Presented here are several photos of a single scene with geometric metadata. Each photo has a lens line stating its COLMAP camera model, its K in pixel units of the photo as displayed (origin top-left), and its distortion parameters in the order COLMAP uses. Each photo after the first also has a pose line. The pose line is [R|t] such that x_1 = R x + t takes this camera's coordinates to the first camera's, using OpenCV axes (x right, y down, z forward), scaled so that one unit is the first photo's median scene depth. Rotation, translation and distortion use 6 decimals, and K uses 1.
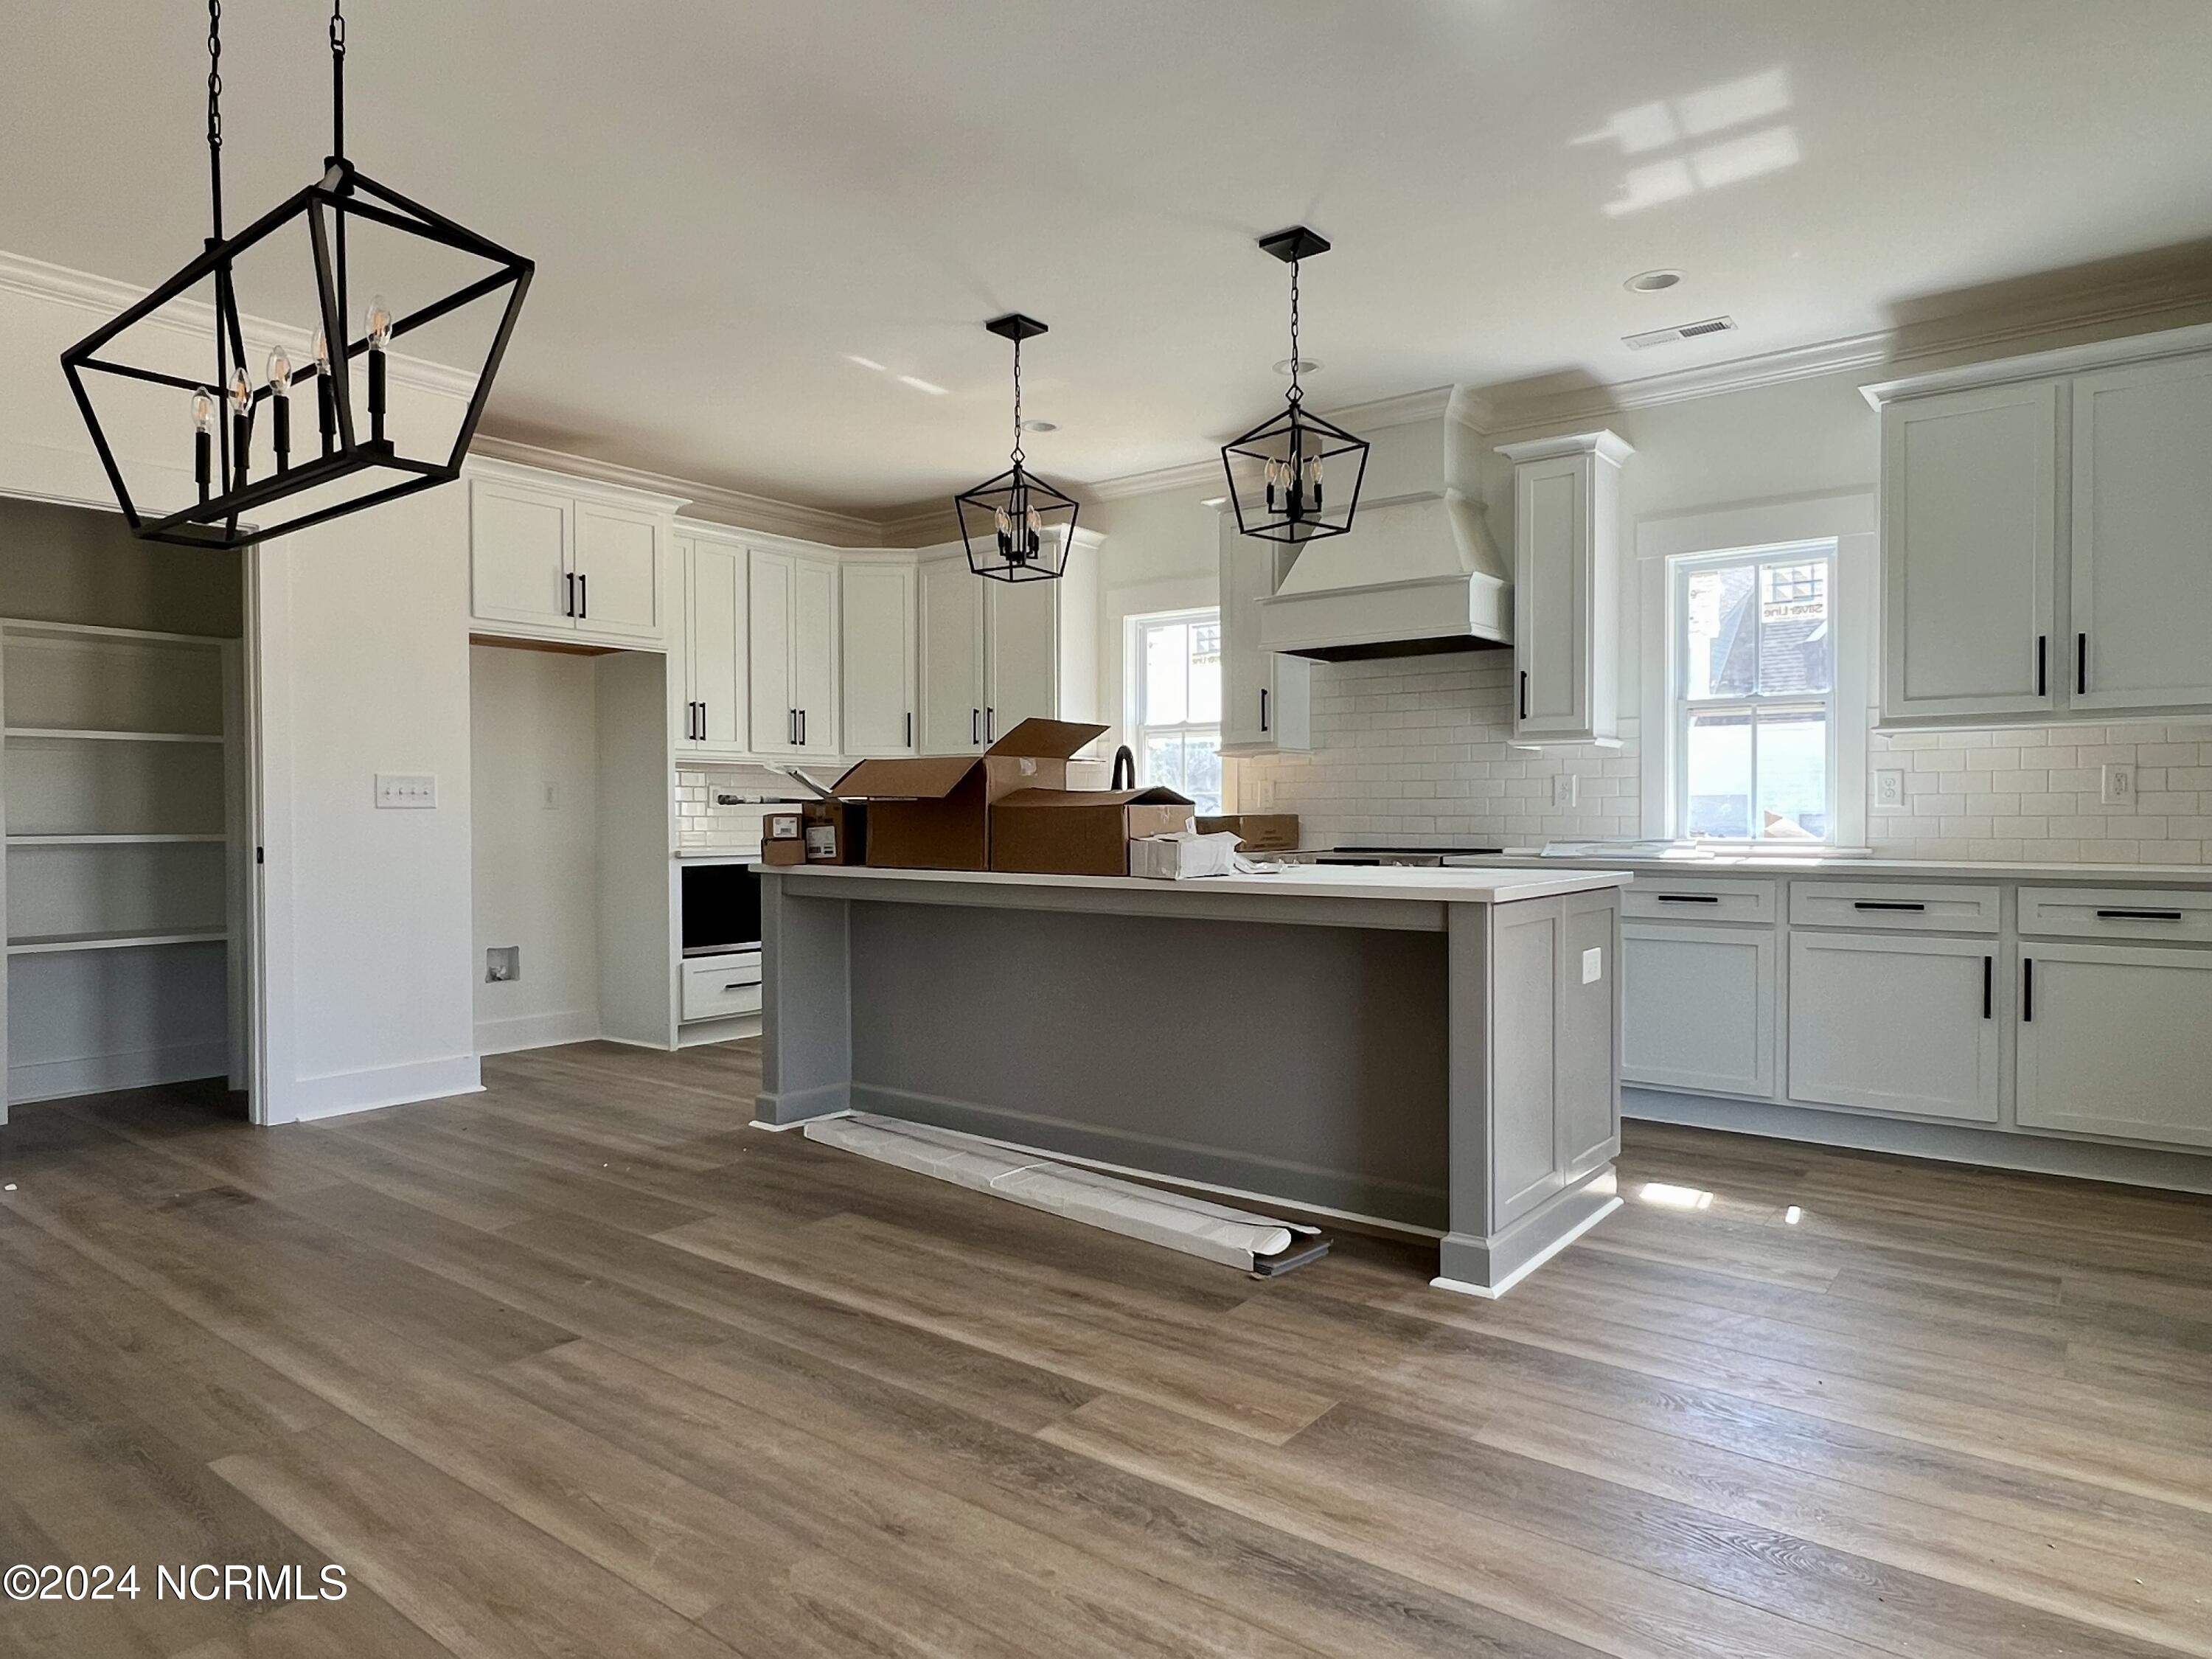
lens RADIAL K [[1334.3, 0, 1095.6], [0, 1334.3, 829.9], [0, 0, 1]] dist [-0.022510, -0.000897]
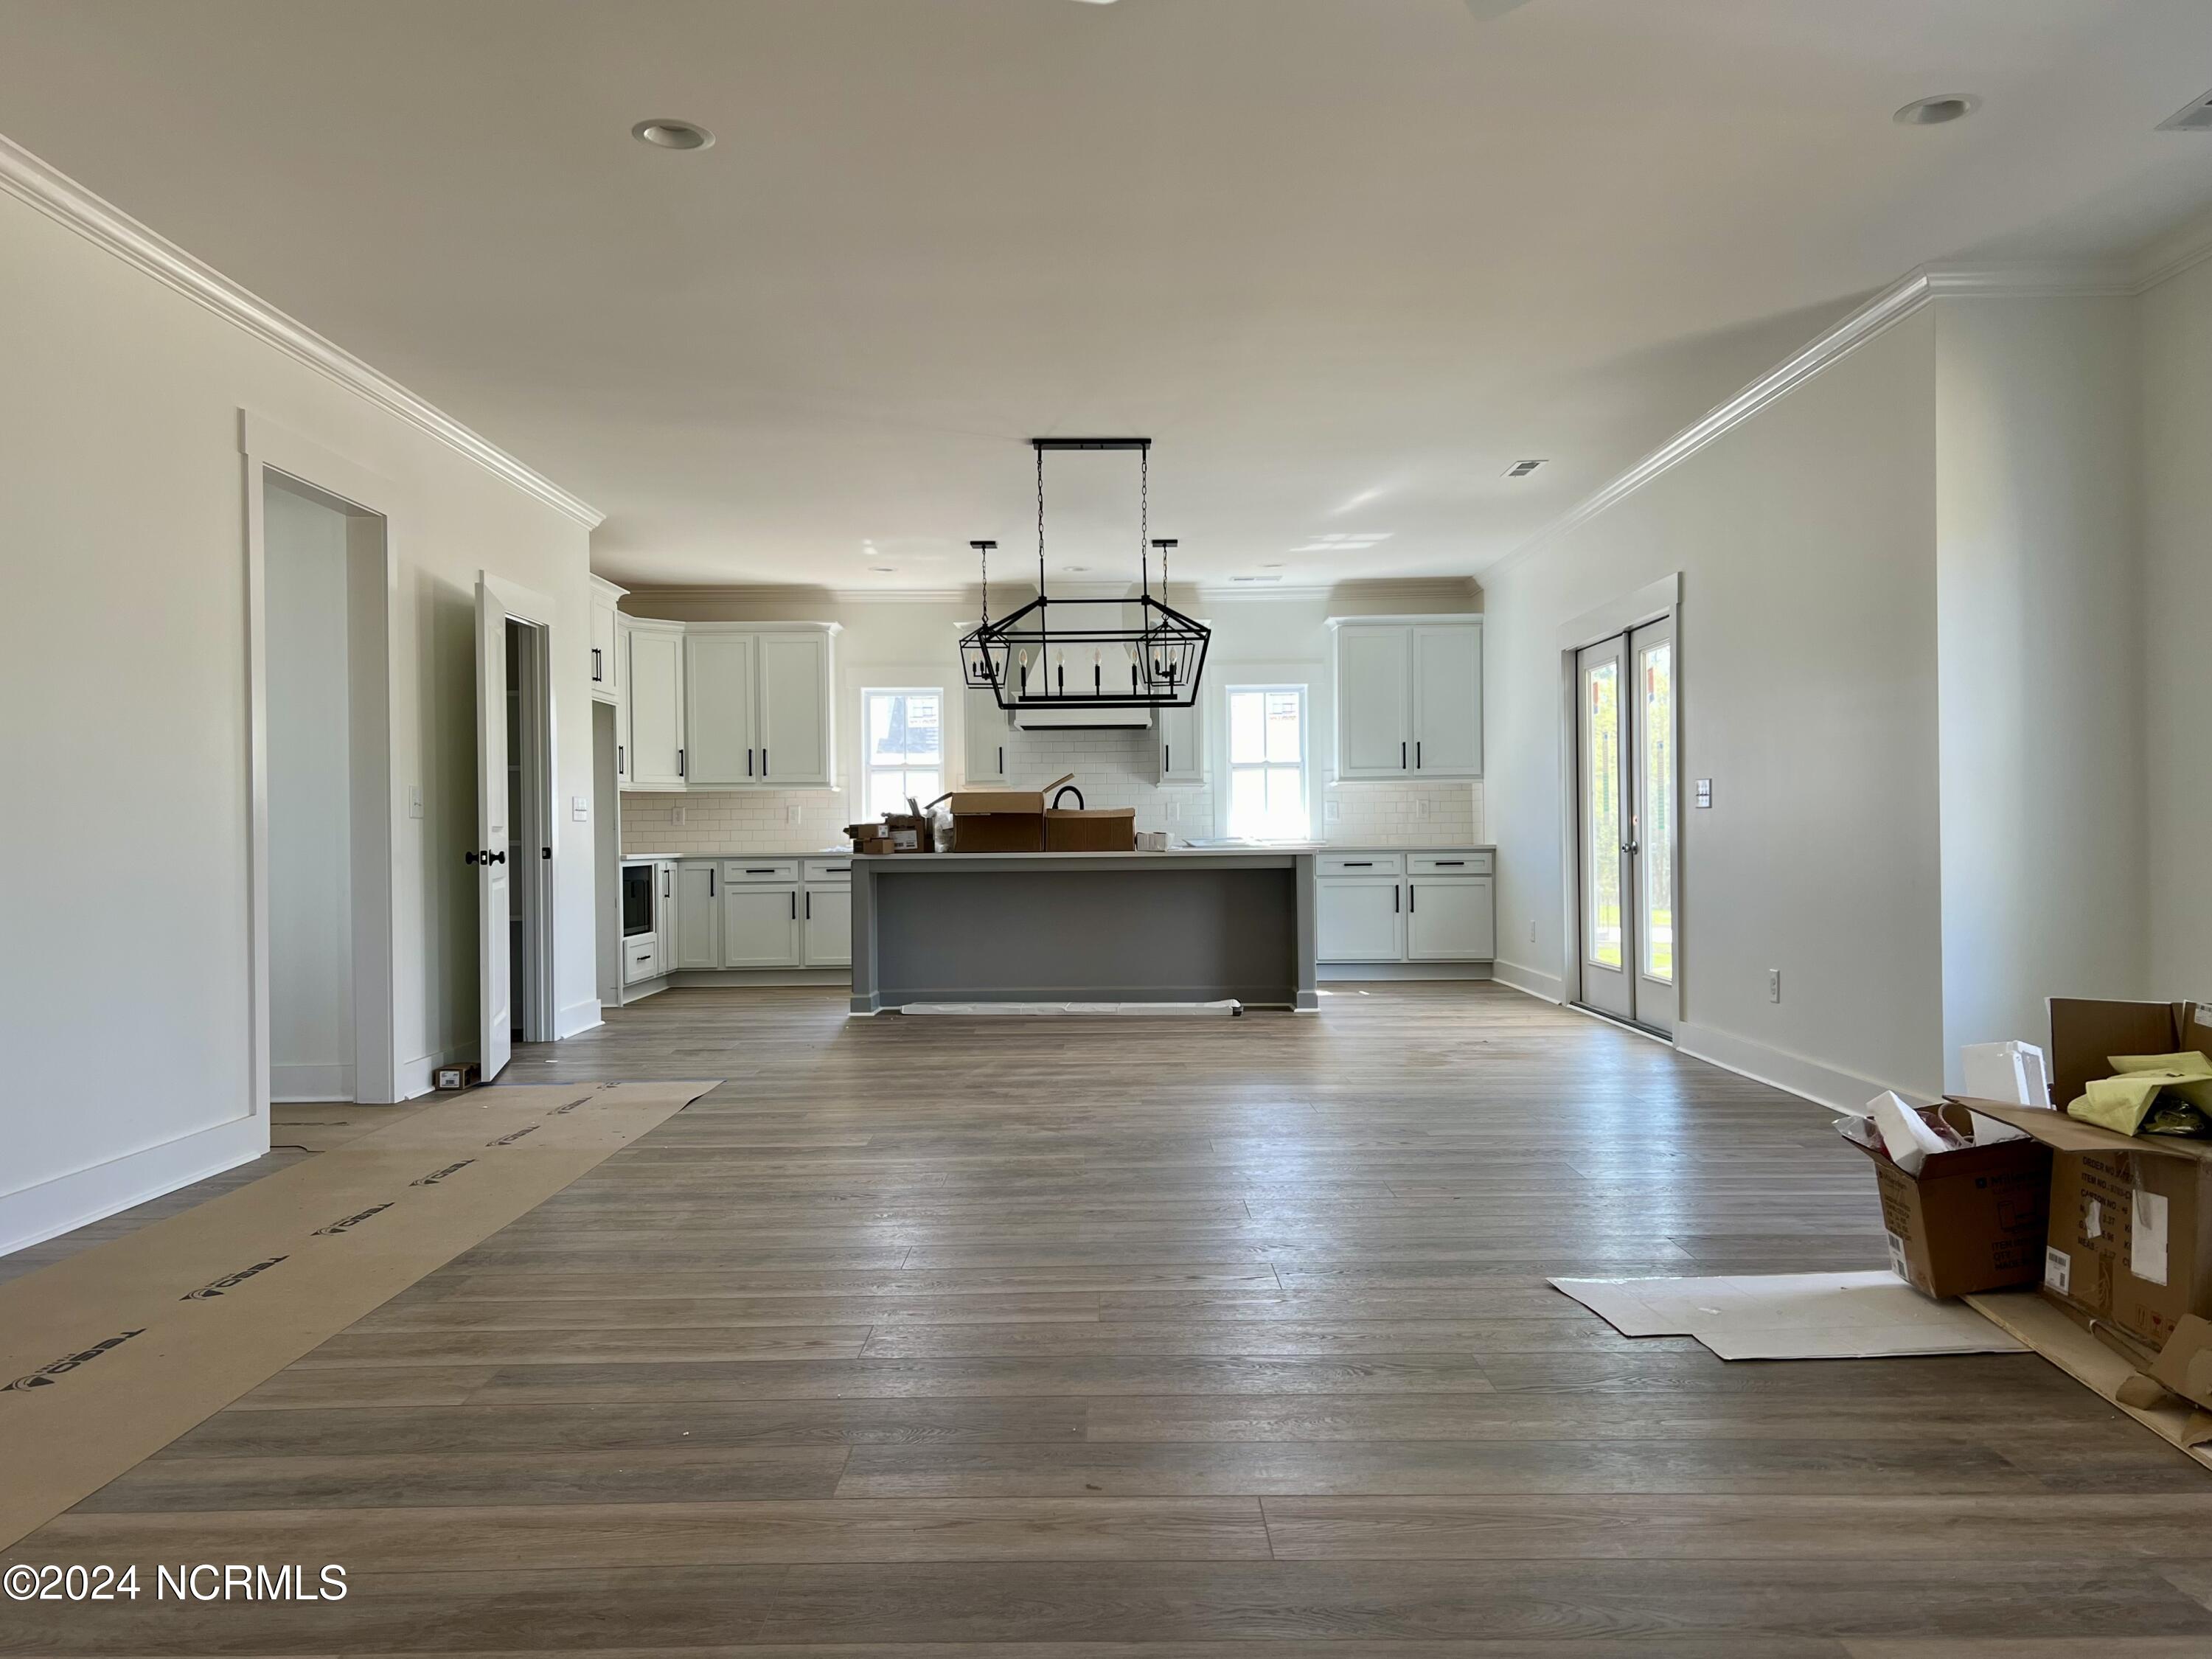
lens RADIAL K [[1687.0, 0, 1105.3], [0, 1687.0, 825.0], [0, 0, 1]] dist [0.034497, -0.017614]
pose [[0.779006, -0.001931, 0.627013, -1.373770], [0.017045, 0.999691, -0.018098, 0.033875], [-0.626784, 0.024786, 0.778798, -0.846703]]
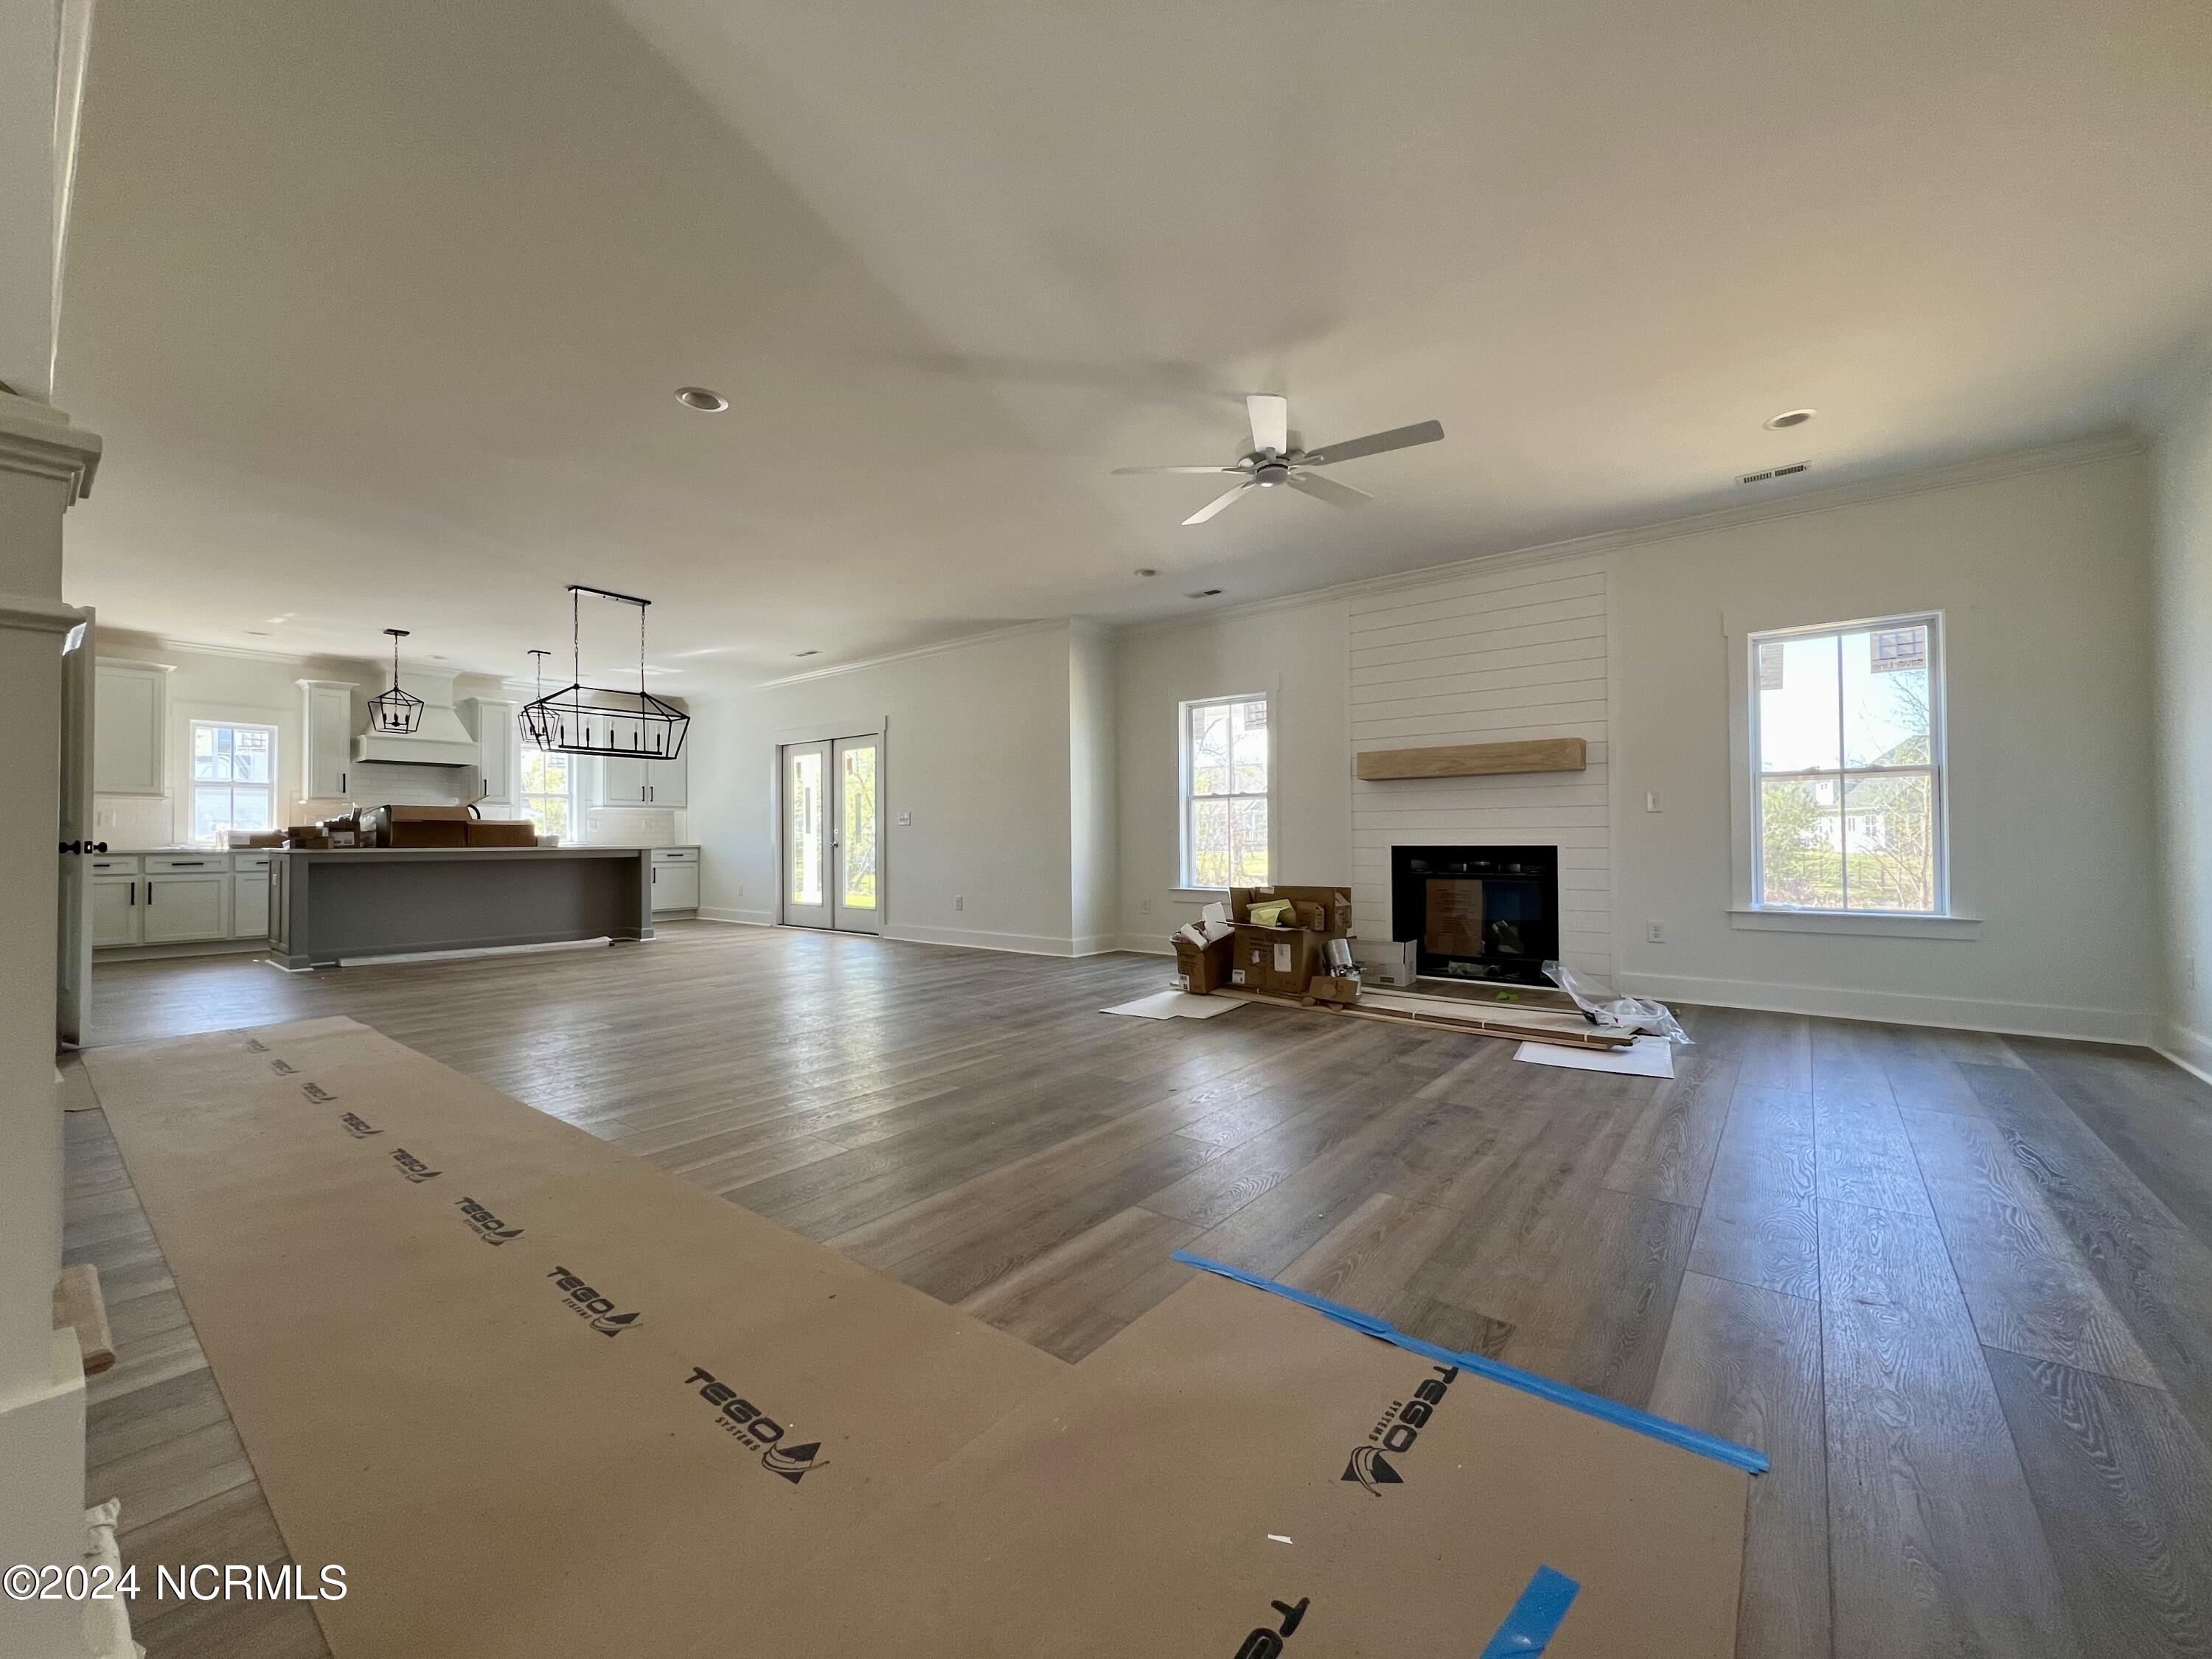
lens RADIAL K [[878.1, 0, 1095.5], [0, 878.1, 832.0], [0, 0, 1]] dist [0.002761, 0.000158]
pose [[-0.005643, 0.011235, 0.999921, -1.770838], [0.019260, 0.999753, -0.011125, 0.039829], [-0.999799, 0.019196, -0.005858, -0.299645]]
